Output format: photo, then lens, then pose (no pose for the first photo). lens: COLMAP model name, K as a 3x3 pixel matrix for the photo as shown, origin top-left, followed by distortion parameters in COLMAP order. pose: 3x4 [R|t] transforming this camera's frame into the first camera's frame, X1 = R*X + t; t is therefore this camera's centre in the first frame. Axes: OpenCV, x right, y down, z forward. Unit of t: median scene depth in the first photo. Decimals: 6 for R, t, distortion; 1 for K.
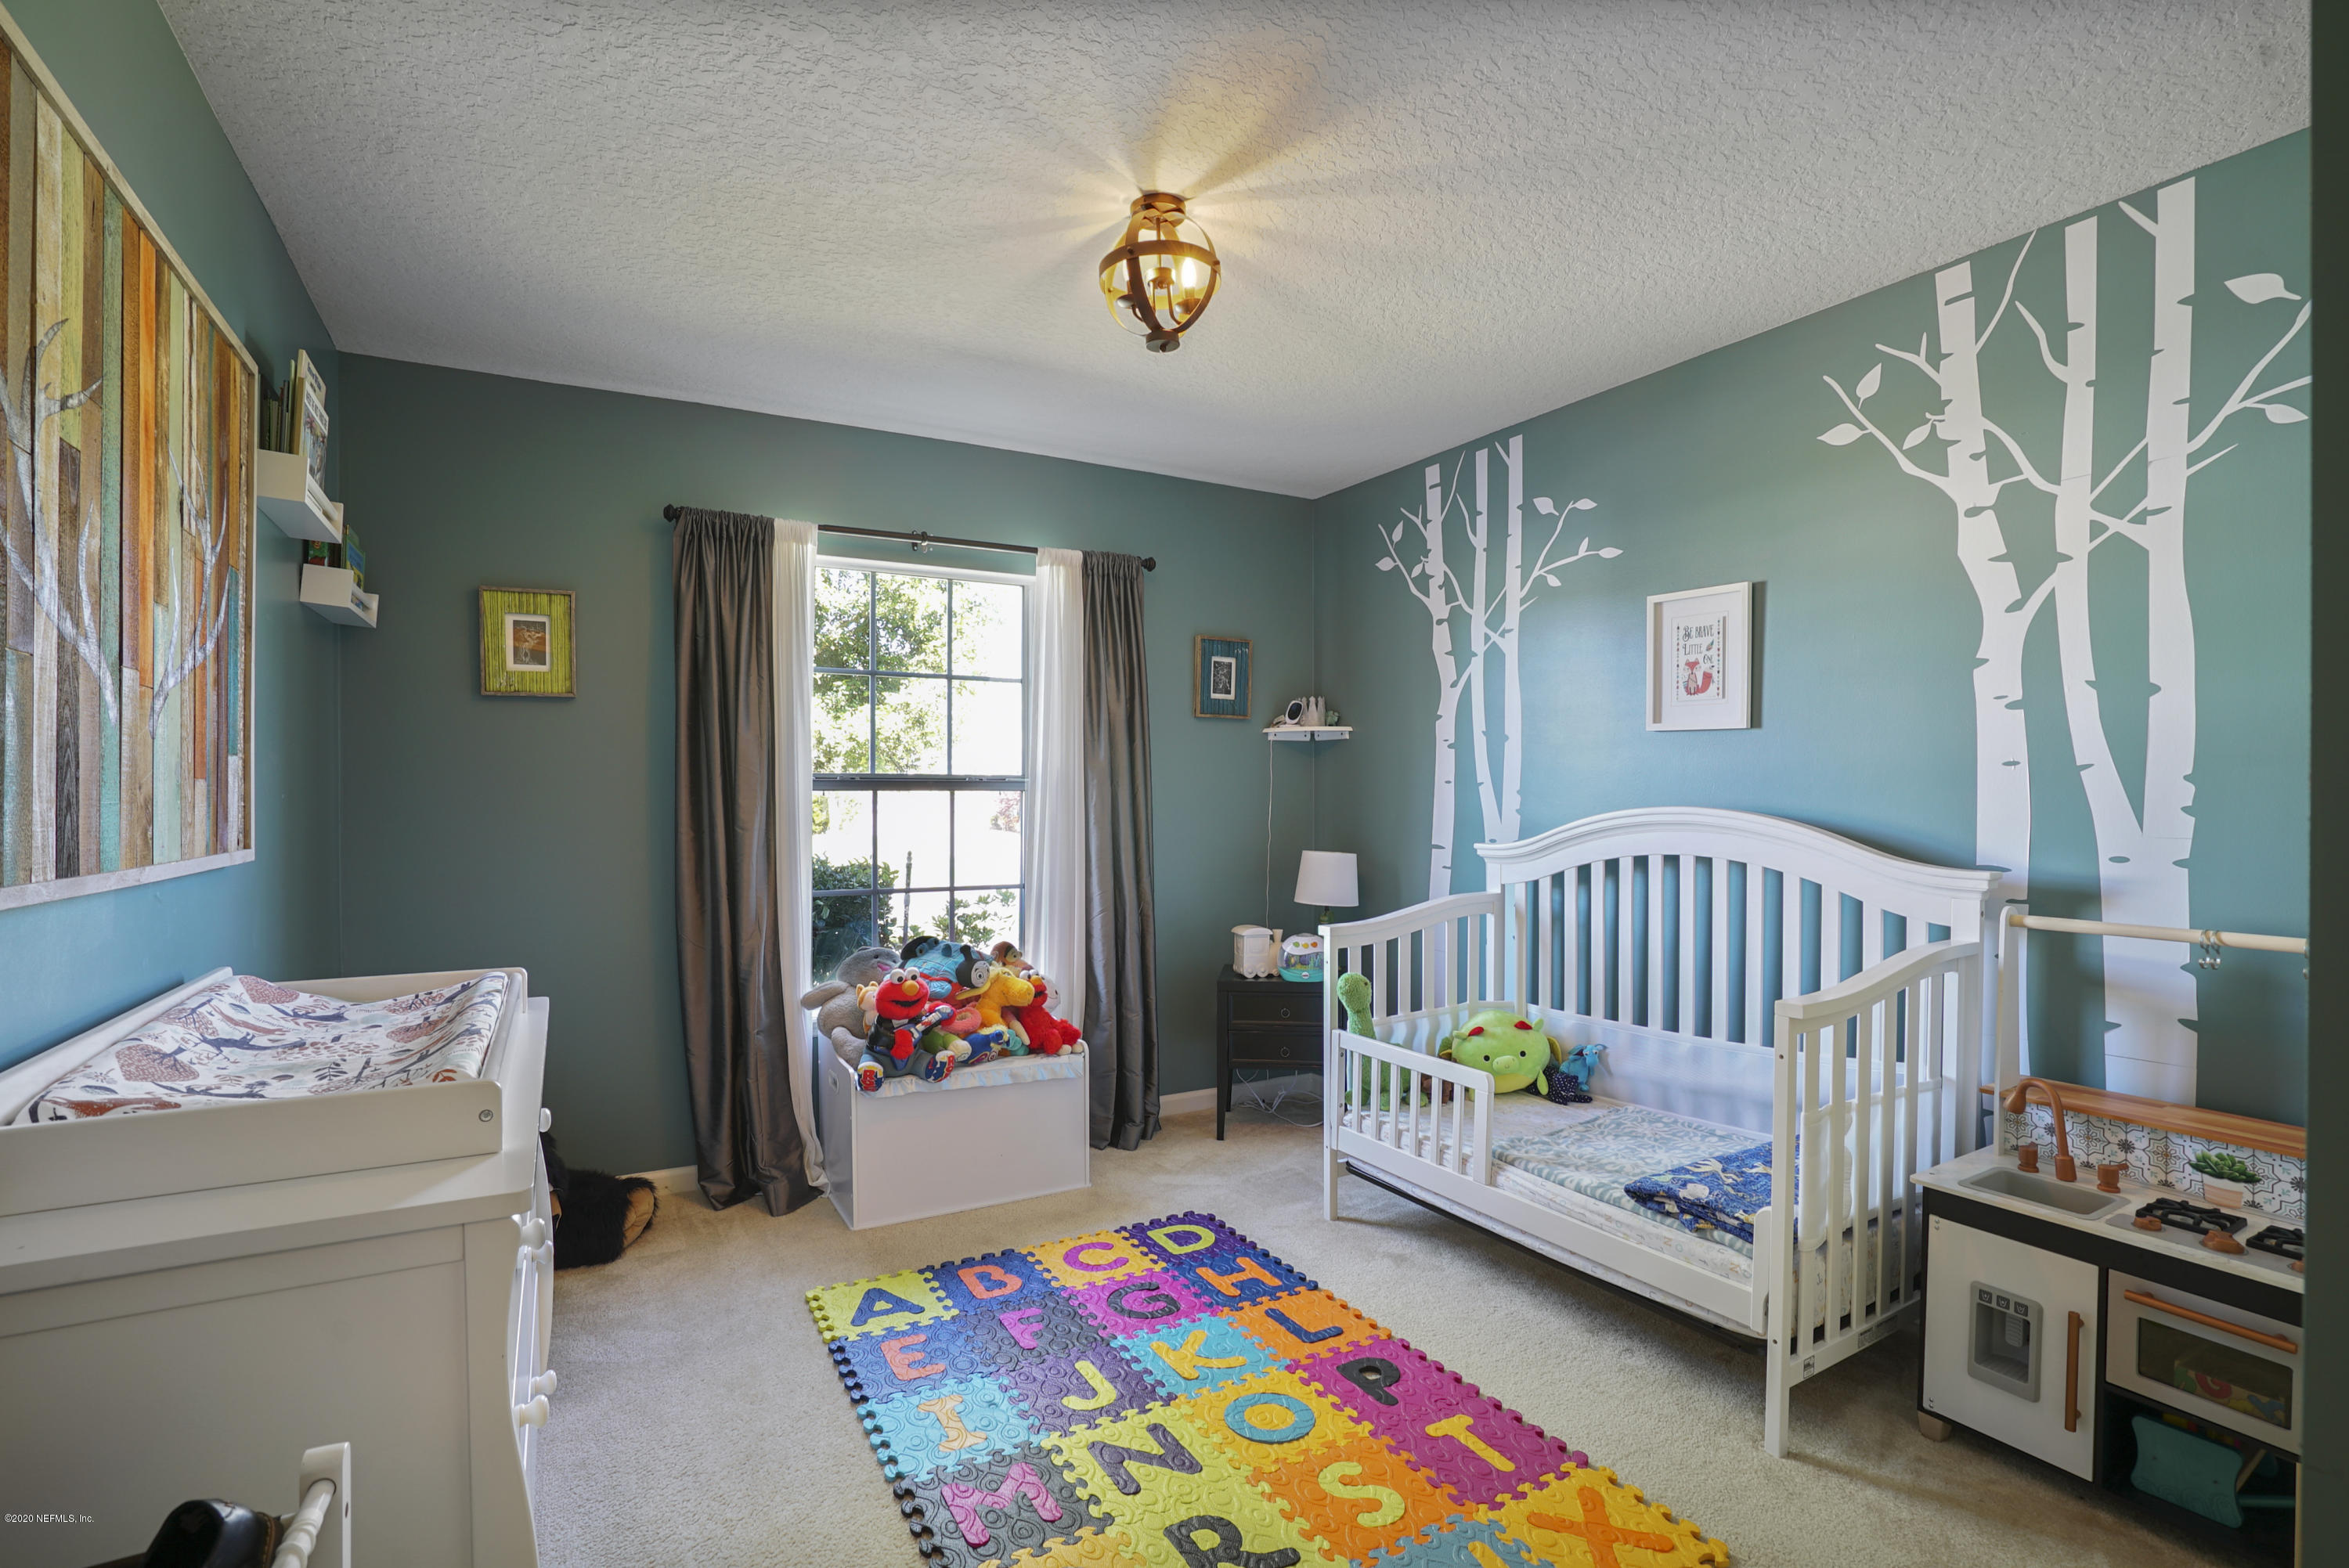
lens RADIAL K [[1102.9, 0, 1165.1], [0, 1102.9, 796.3], [0, 0, 1]] dist [-0.055301, 0.021782]
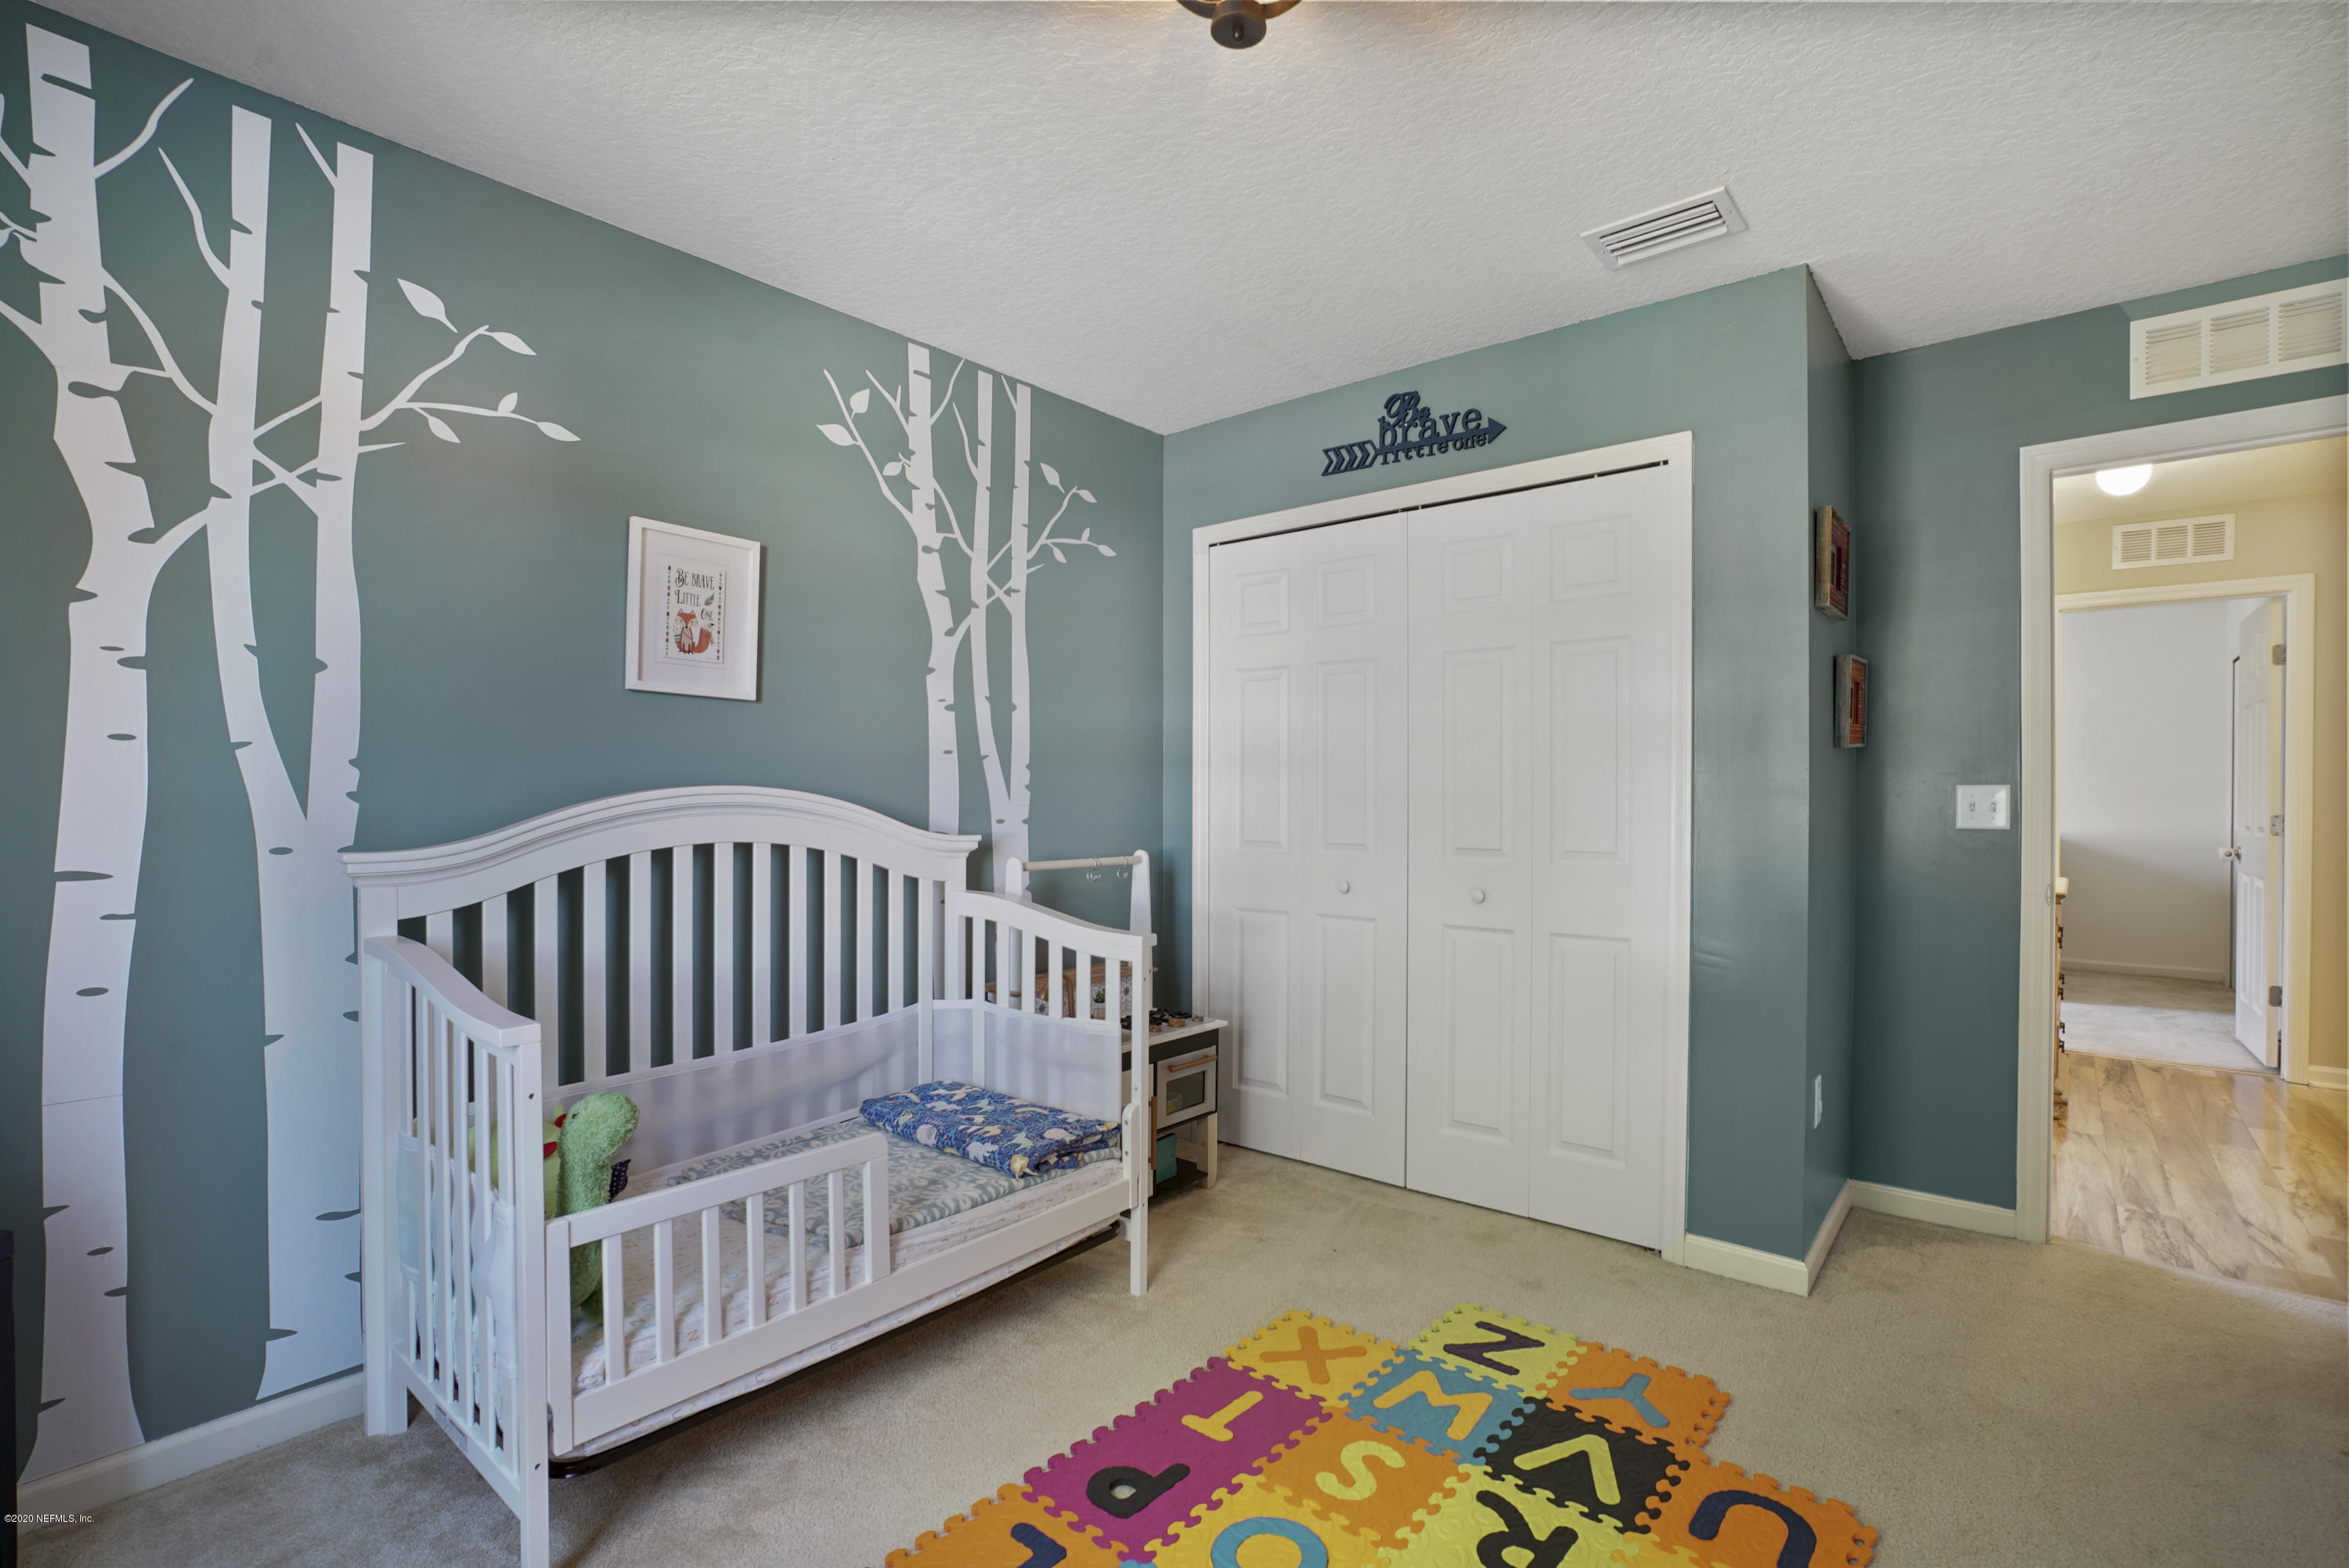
lens RADIAL K [[1102.9, 0, 1160.7], [0, 1102.9, 789.3], [0, 0, 1]] dist [-0.055301, 0.021782]
pose [[-0.357231, 0.000155, 0.934016, -0.541550], [-0.001280, 0.999999, -0.000656, 0.014995], [-0.934015, -0.001430, -0.357231, 1.209072]]
